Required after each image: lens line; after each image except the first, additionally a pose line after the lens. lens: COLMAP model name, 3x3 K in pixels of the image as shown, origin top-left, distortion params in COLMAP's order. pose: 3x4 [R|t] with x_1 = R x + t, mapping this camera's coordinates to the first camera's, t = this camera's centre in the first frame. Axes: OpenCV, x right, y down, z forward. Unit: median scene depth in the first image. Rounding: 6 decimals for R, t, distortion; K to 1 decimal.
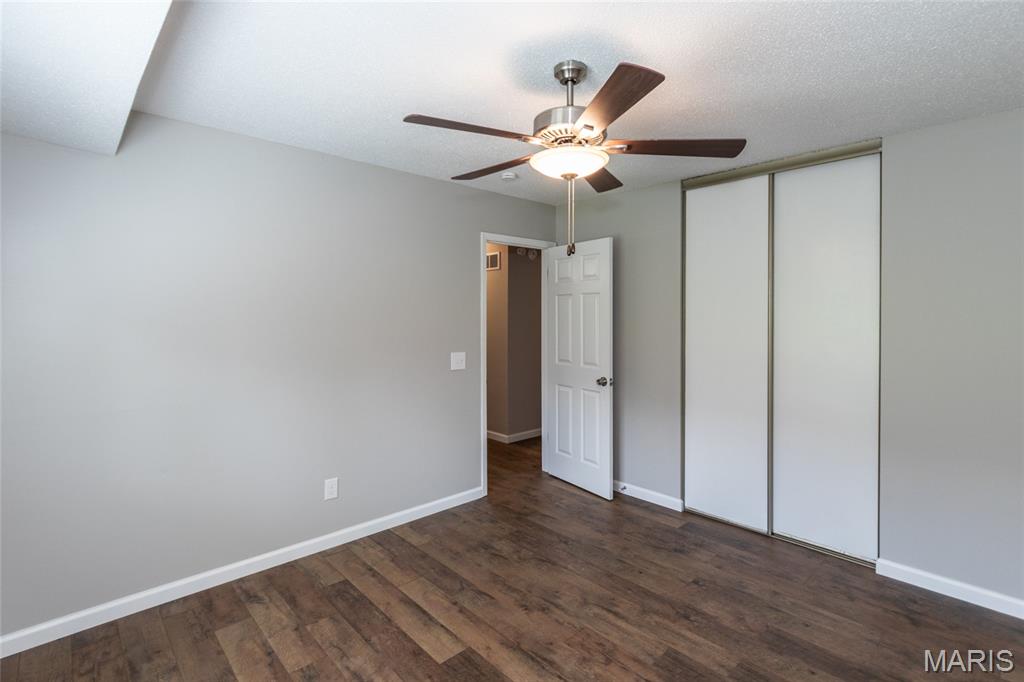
lens RADIAL K [[493.0, 0, 513.3], [0, 493.0, 308.9], [0, 0, 1]] dist [0.000511, 0.000491]
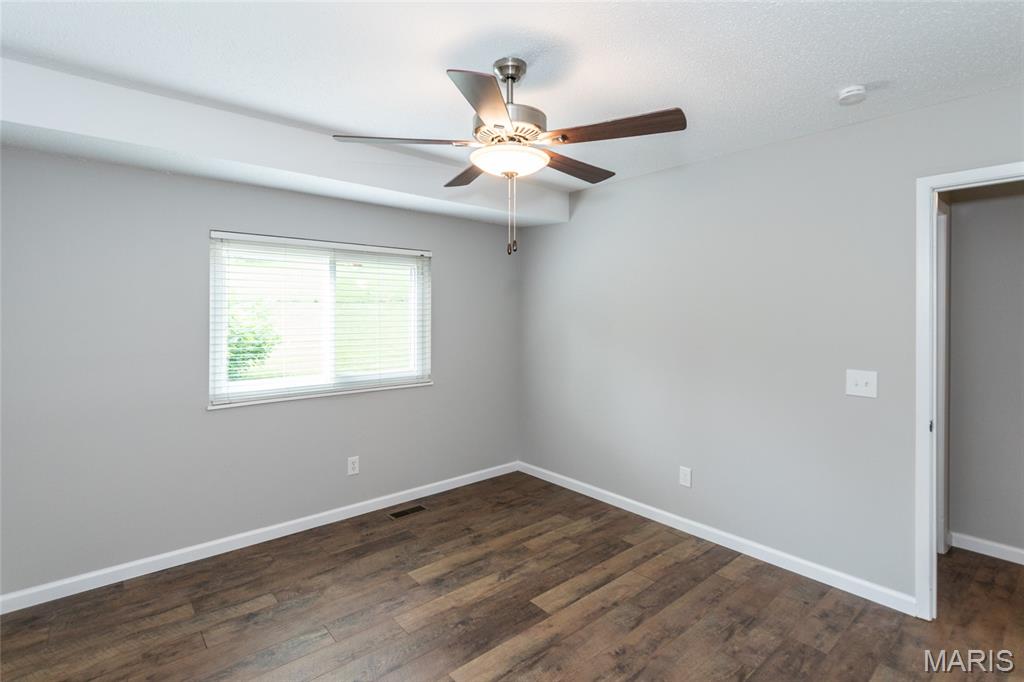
lens RADIAL K [[493.0, 0, 513.3], [0, 493.0, 308.9], [0, 0, 1]] dist [0.000511, 0.000491]
pose [[-0.032455, -0.002195, -0.999471, 0.854115], [0.002712, 0.999994, -0.002284, 0.006975], [0.999470, -0.002785, -0.032449, 0.807129]]
